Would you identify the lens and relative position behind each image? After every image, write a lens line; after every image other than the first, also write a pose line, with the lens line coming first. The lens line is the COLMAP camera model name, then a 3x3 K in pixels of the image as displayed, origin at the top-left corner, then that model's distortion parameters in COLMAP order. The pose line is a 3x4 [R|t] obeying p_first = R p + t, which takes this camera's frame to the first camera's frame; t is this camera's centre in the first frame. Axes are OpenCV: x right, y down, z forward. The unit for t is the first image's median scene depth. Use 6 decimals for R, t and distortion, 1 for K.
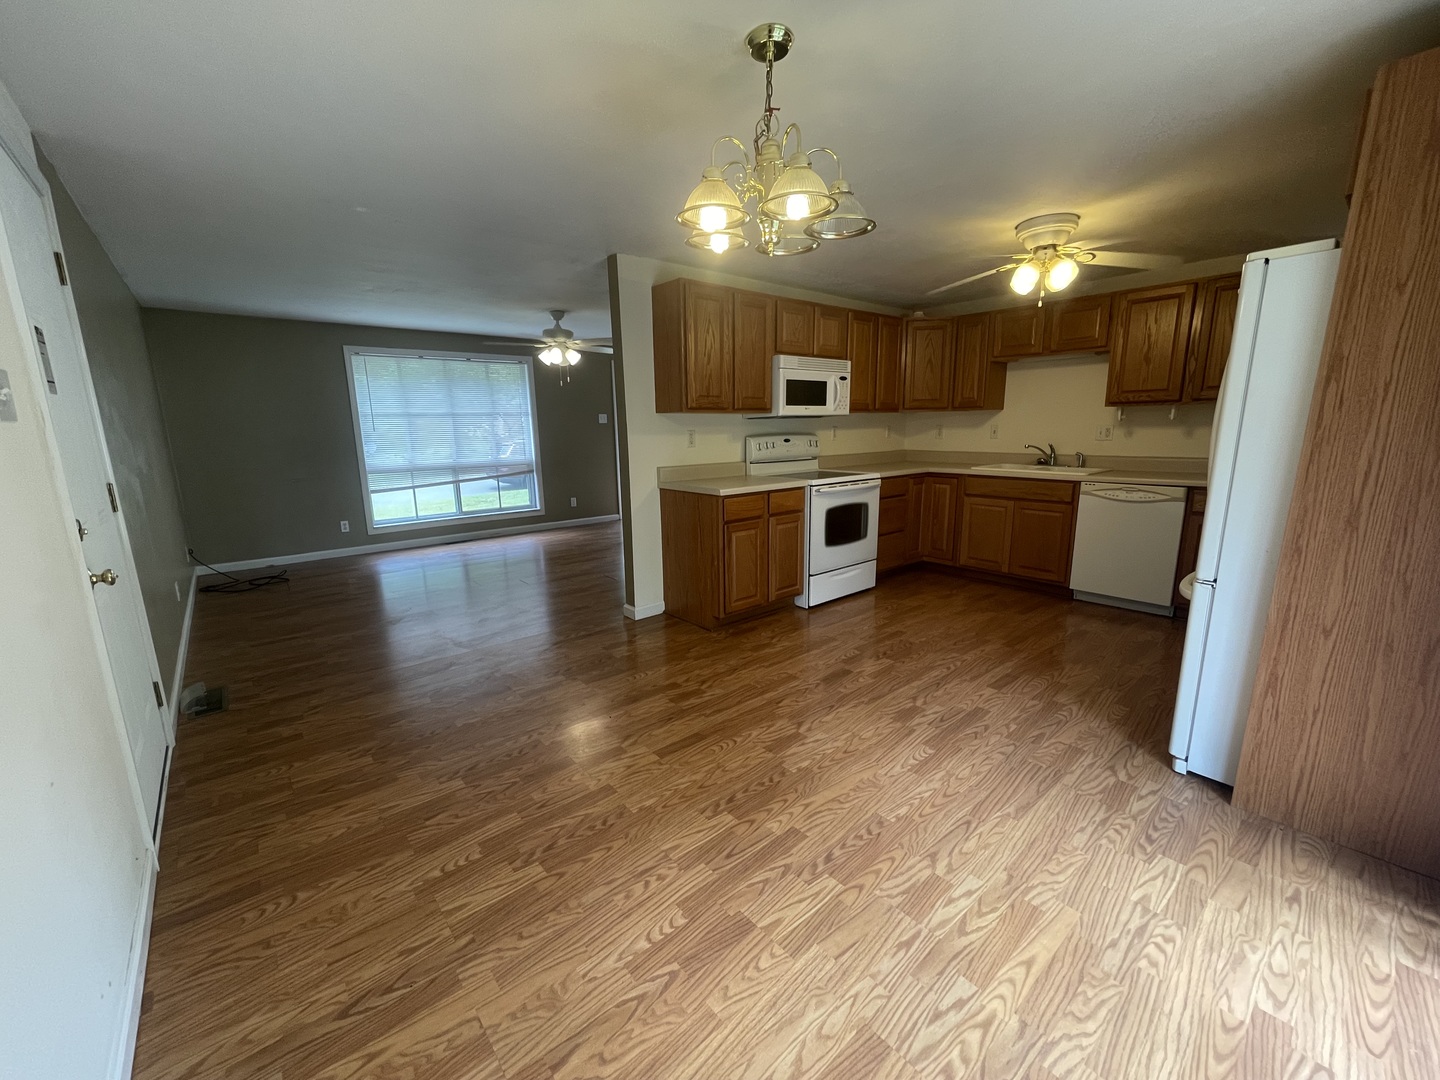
lens RADIAL K [[582.3, 0, 720.4], [0, 582.3, 544.6], [0, 0, 1]] dist [-0.003555, 0.000540]
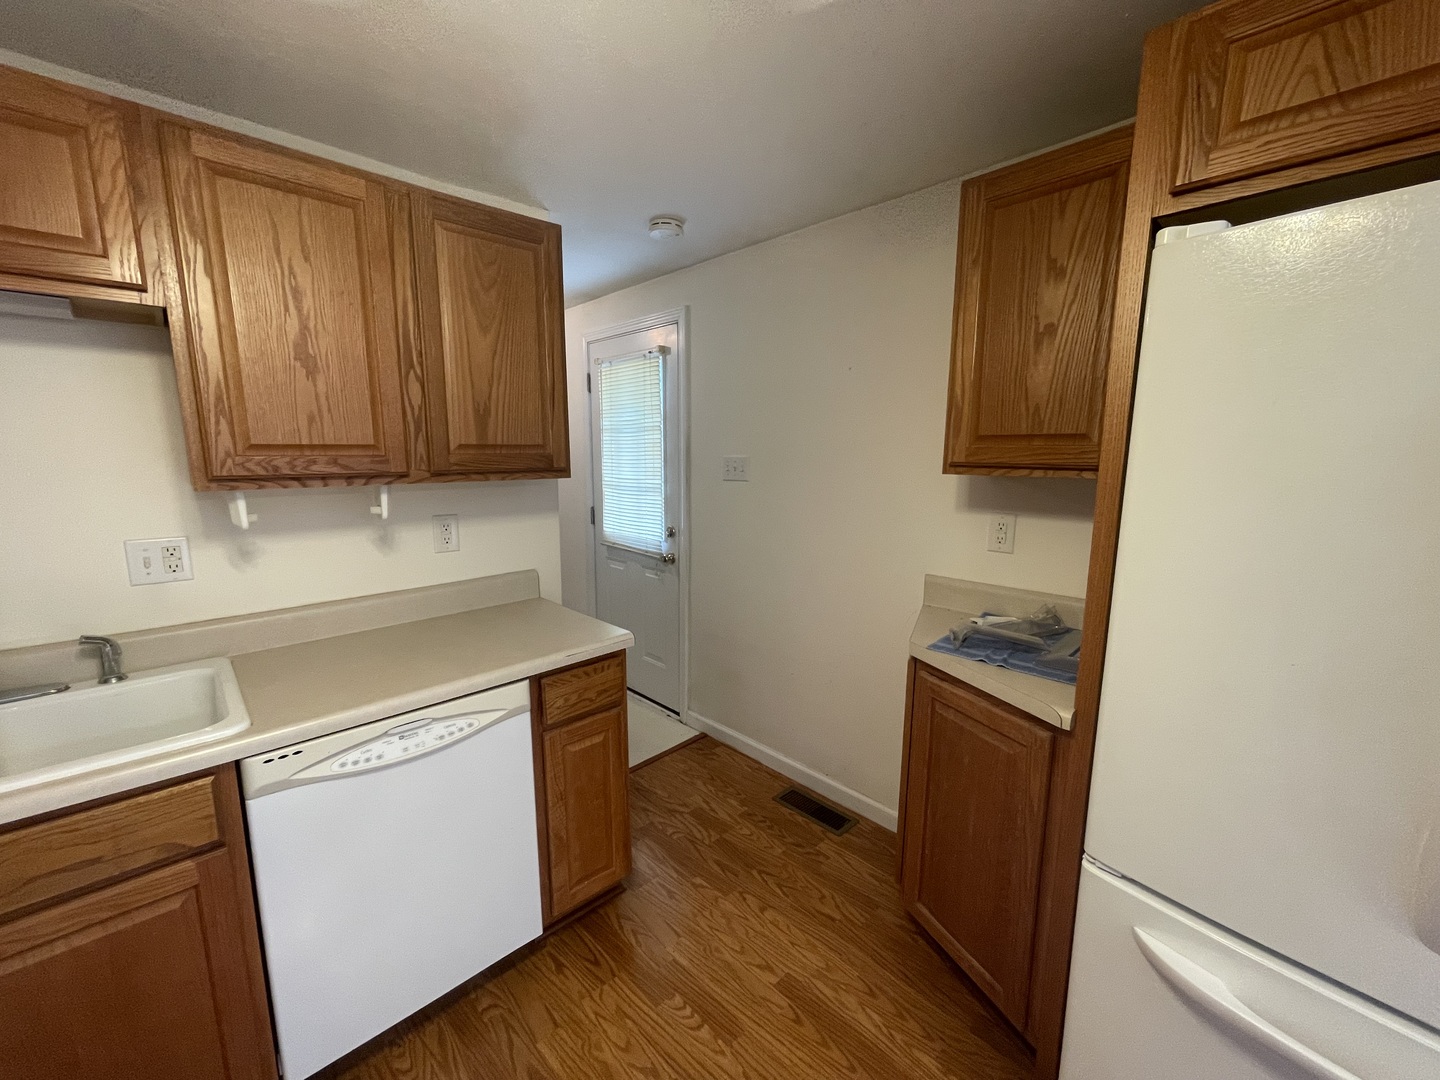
lens RADIAL K [[582.3, 0, 720.4], [0, 582.3, 544.6], [0, 0, 1]] dist [-0.003555, 0.000540]
pose [[-0.055929, -0.136295, 0.989088, 0.354098], [0.204374, 0.968100, 0.144959, -0.208776], [-0.977294, 0.210251, -0.026290, 0.783767]]
